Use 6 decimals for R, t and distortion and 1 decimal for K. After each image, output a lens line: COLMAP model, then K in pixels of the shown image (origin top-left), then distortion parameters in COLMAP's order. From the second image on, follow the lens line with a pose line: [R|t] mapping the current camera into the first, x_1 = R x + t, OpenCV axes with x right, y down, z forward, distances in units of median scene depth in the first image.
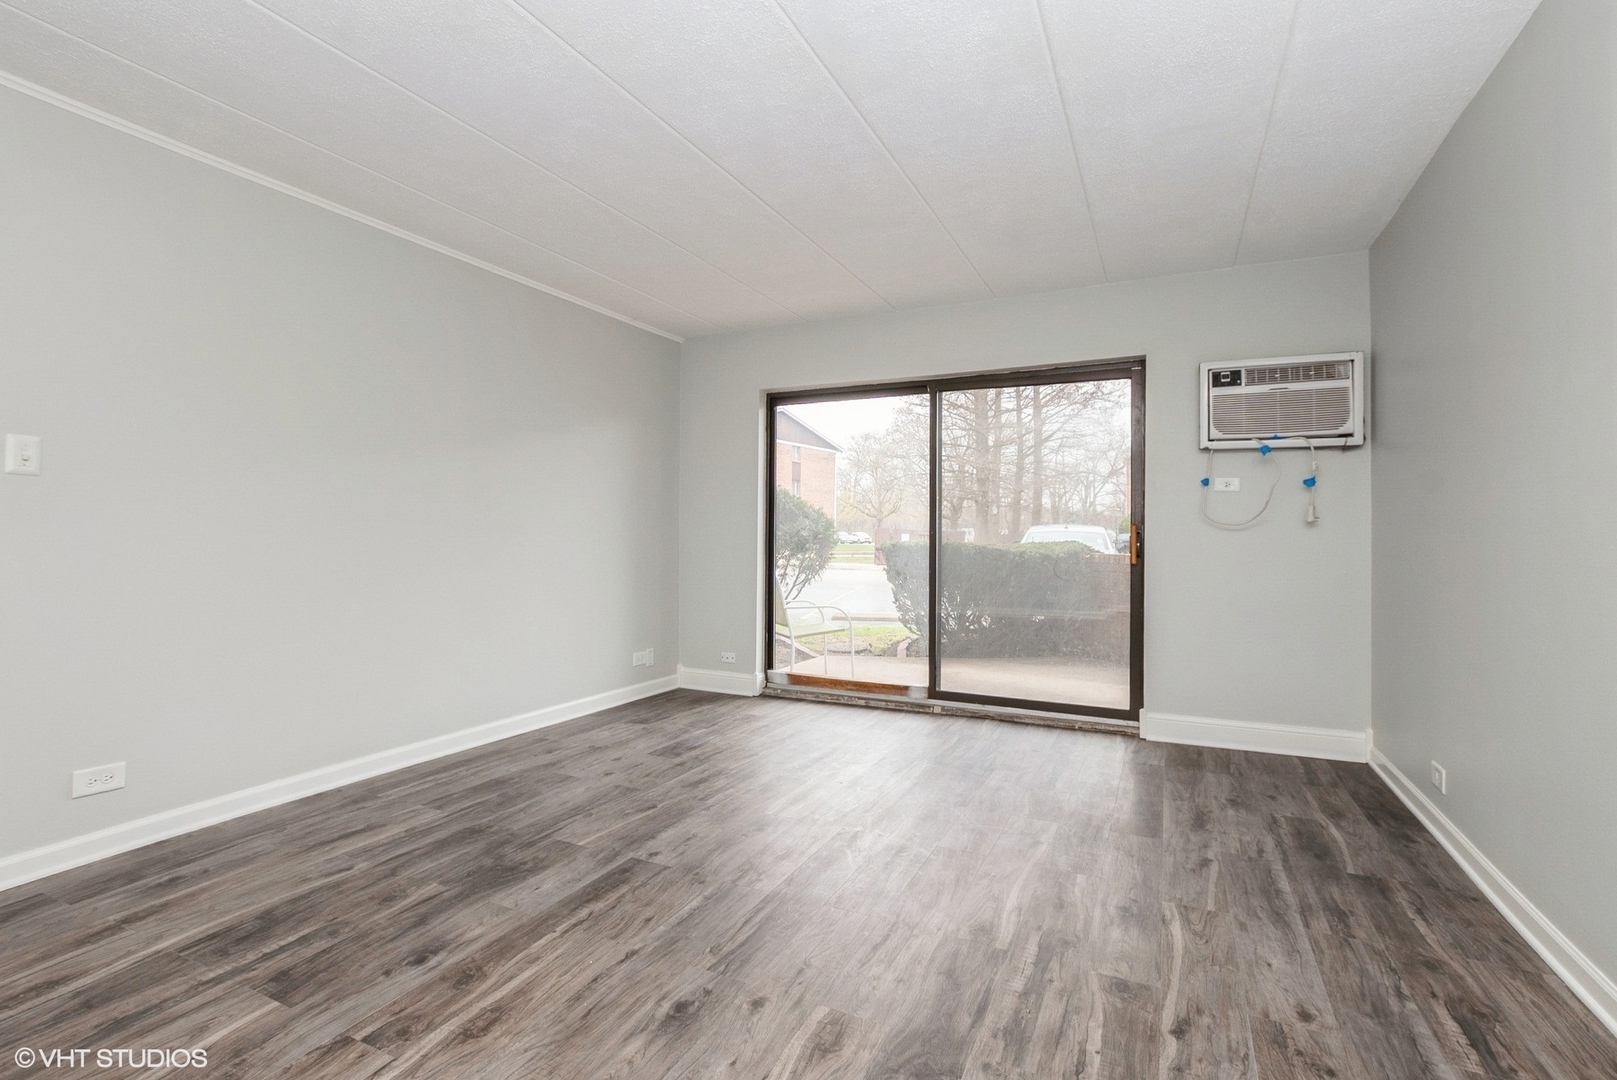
lens RADIAL K [[735.9, 0, 810.6], [0, 735.9, 534.7], [0, 0, 1]] dist [-0.014962, 0.005141]
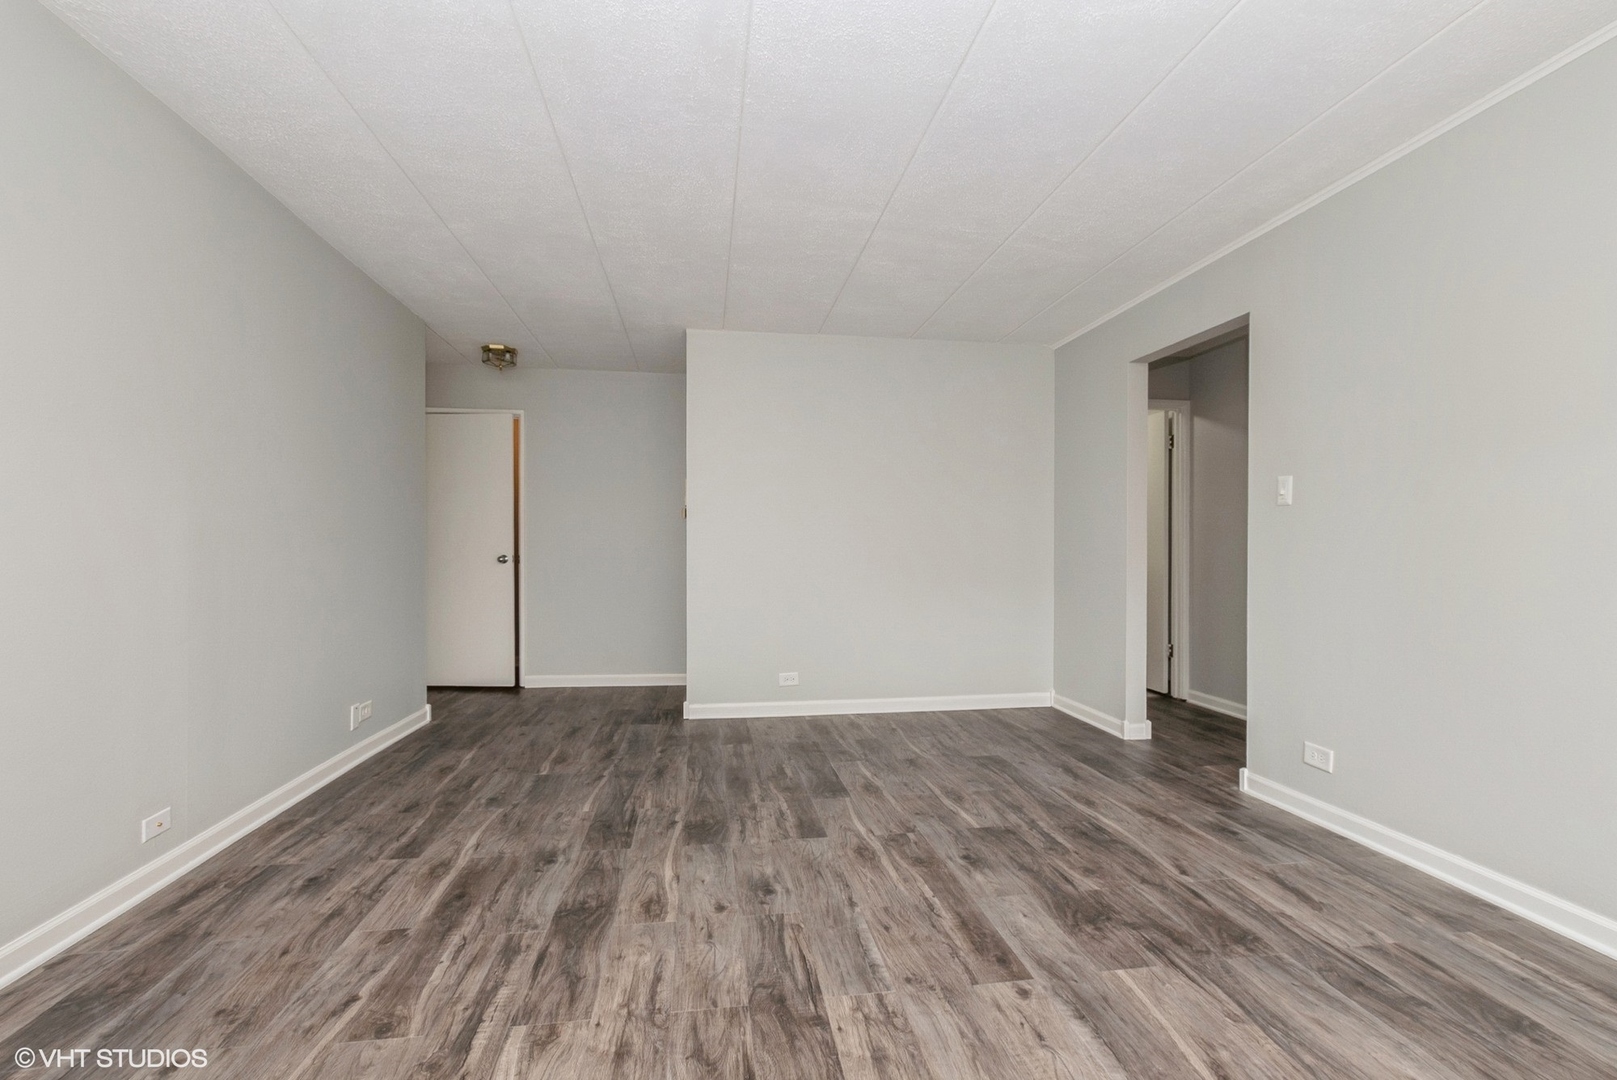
lens RADIAL K [[735.9, 0, 809.8], [0, 735.9, 543.4], [0, 0, 1]] dist [-0.014962, 0.005141]
pose [[-0.823308, -0.008813, -0.567526, 0.449928], [-0.009353, 0.999954, -0.001959, 0.002833], [0.567517, 0.003695, -0.823353, 1.810892]]
